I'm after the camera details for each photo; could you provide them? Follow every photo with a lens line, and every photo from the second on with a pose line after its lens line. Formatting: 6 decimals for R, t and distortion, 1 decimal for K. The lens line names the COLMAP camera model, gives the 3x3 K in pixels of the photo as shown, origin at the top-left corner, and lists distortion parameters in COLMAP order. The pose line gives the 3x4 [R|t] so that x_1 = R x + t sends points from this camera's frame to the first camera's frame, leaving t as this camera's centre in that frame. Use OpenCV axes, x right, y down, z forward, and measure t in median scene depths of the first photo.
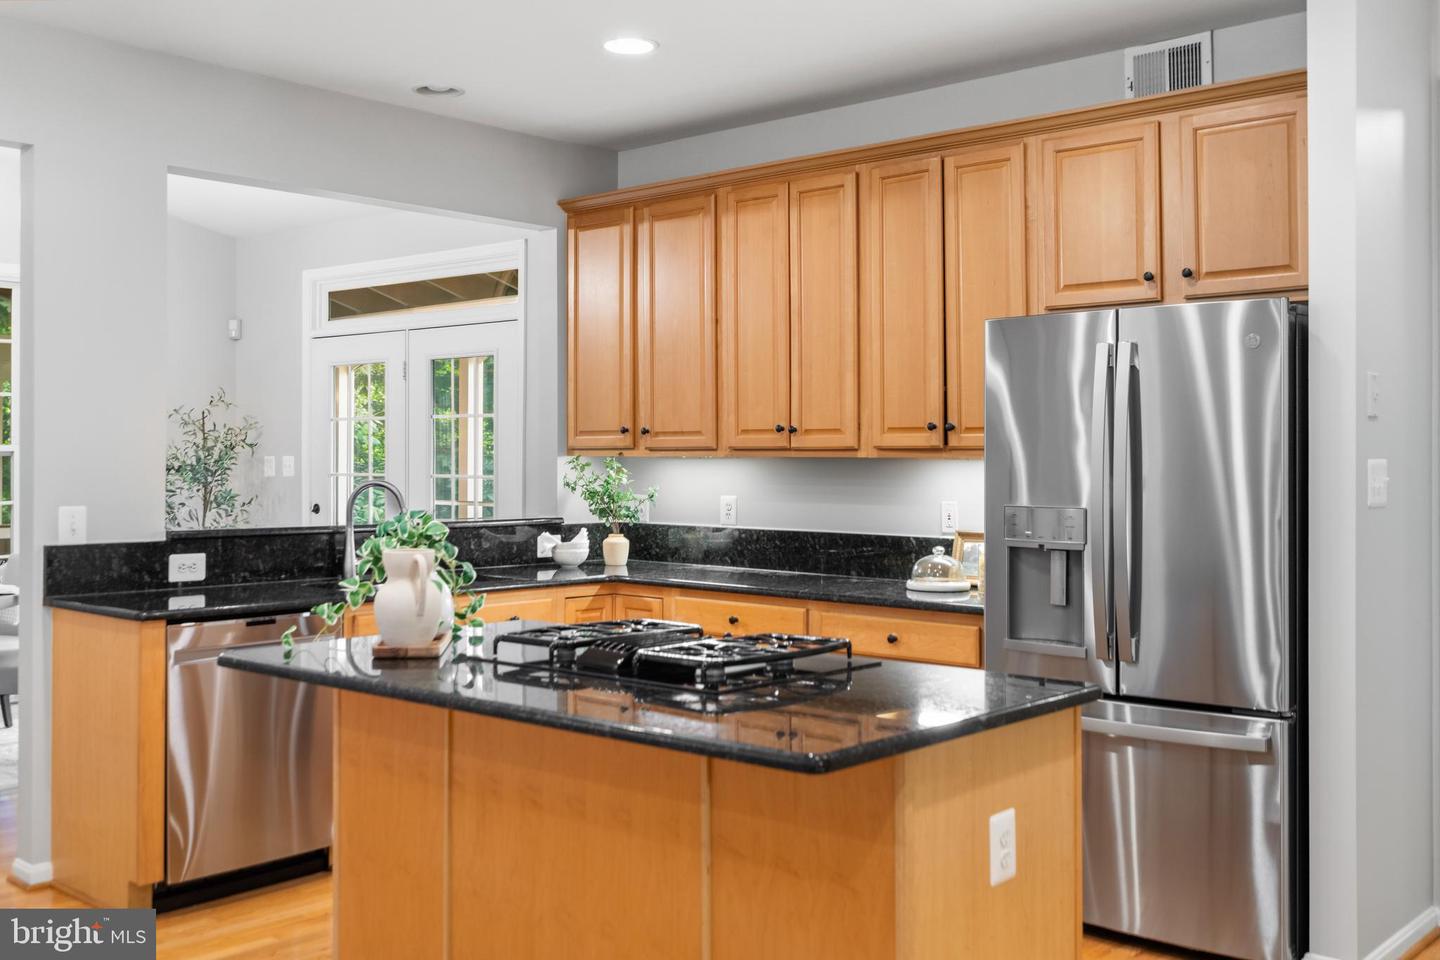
lens RADIAL K [[1421.0, 0, 717.4], [0, 1421.0, 468.7], [0, 0, 1]] dist [0.028758, 0.000000]
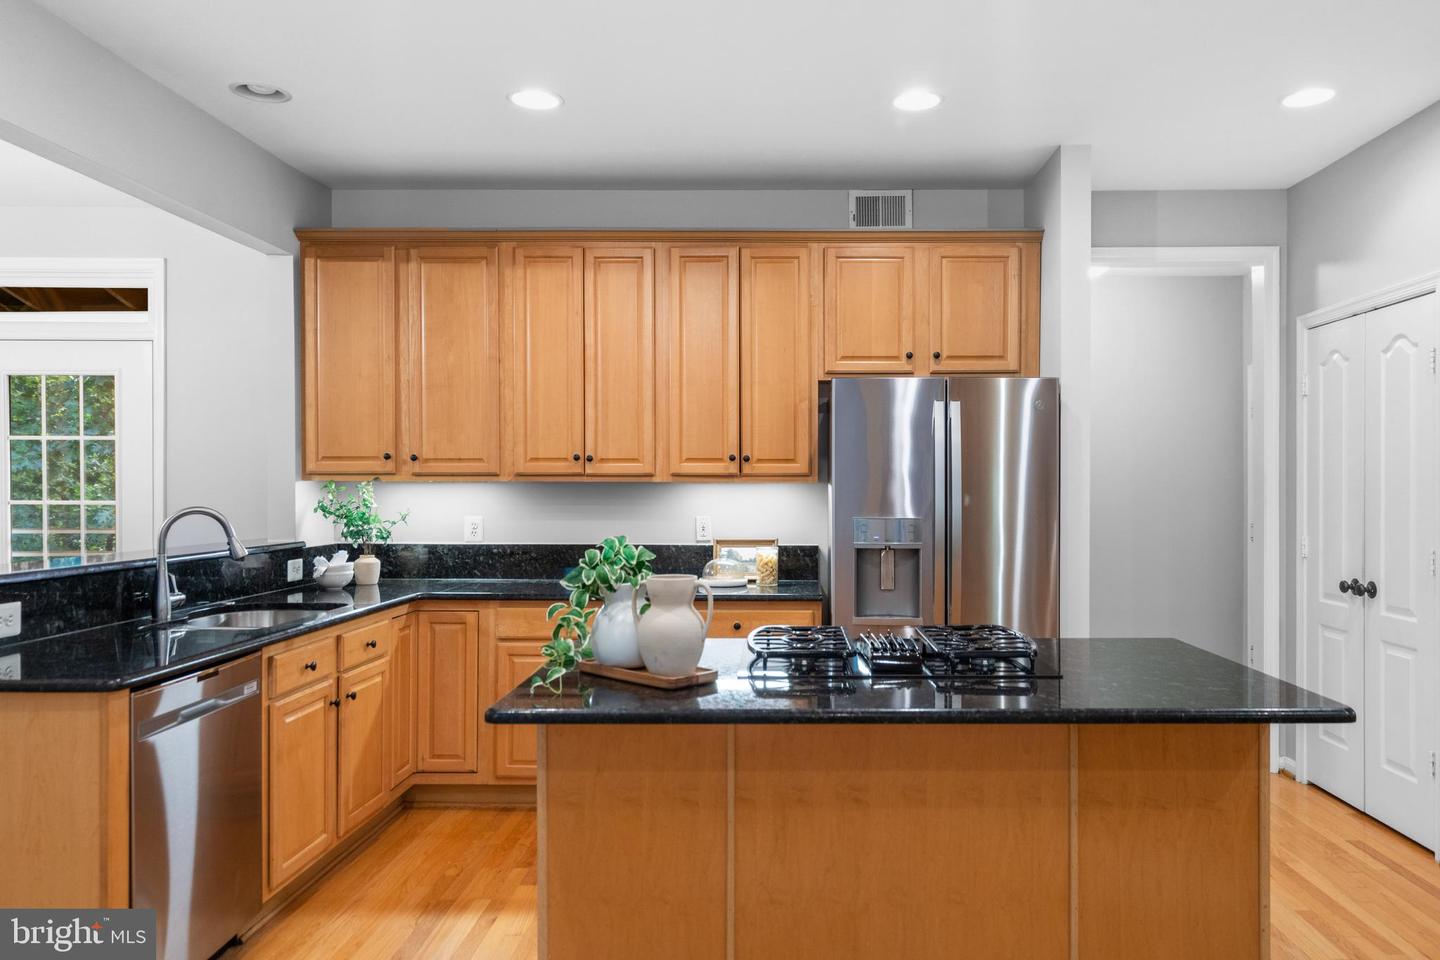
lens RADIAL K [[1016.0, 0, 789.7], [0, 1016.0, 503.0], [0, 0, 1]] dist [0.006355, 0.005095]
pose [[0.748689, -0.013589, 0.662782, -0.387316], [0.005640, 0.999884, 0.014130, -0.001620], [-0.662897, -0.006841, 0.748679, 0.263333]]
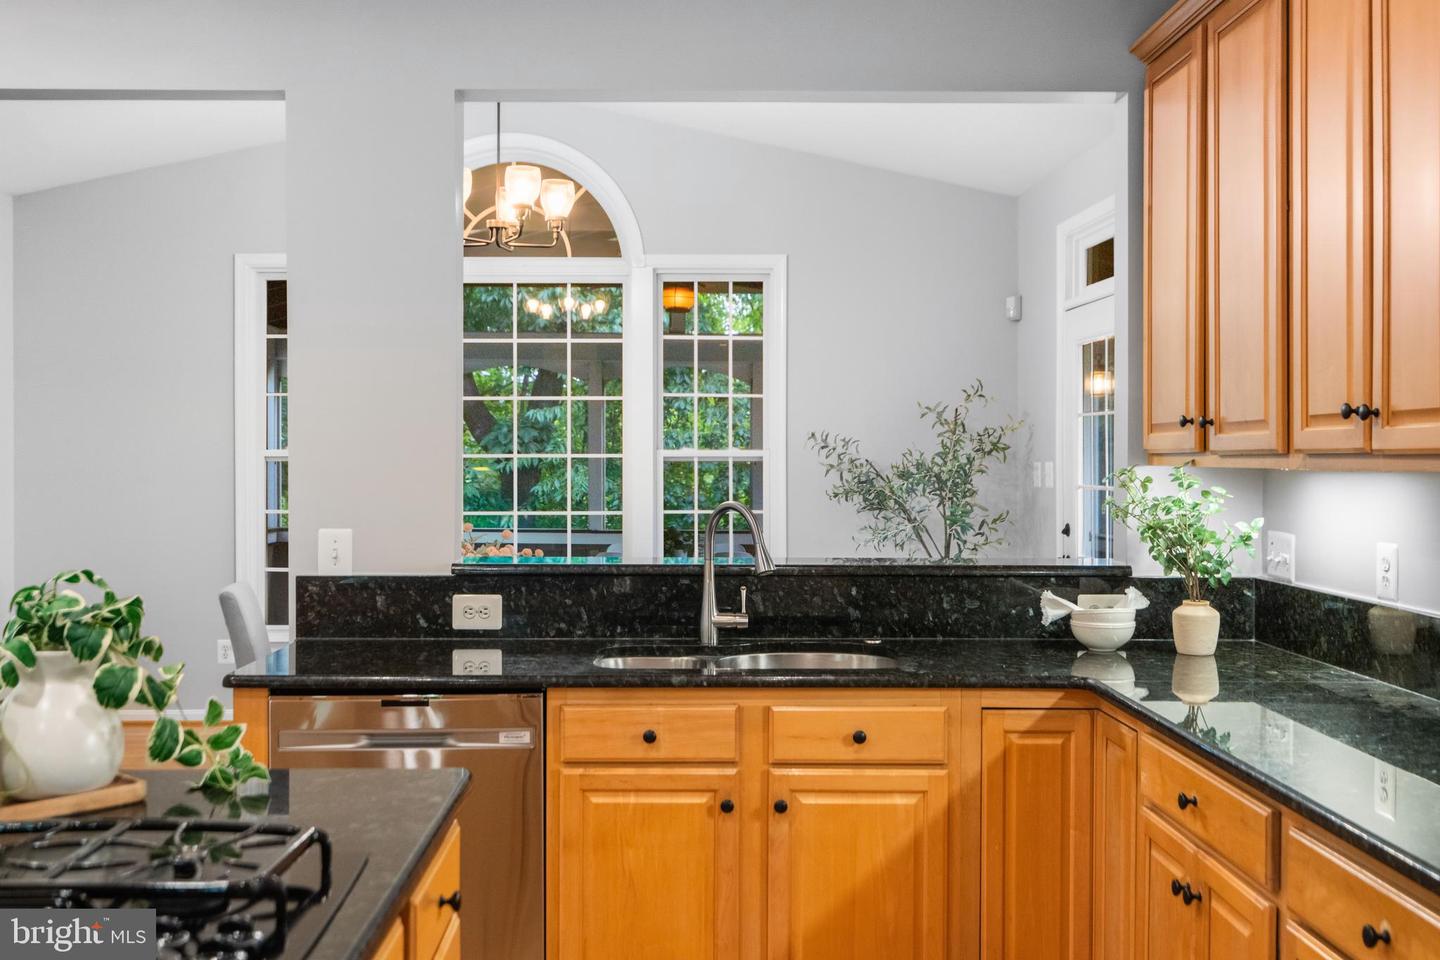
lens RADIAL K [[1421.0, 0, 720.4], [0, 1421.0, 480.4], [0, 0, 1]] dist [0.028758, 0.000000]
pose [[0.676029, 0.010238, -0.736804, 0.259146], [-0.004349, 0.999941, 0.009904, -0.008996], [0.736862, -0.003490, 0.676034, 0.534492]]
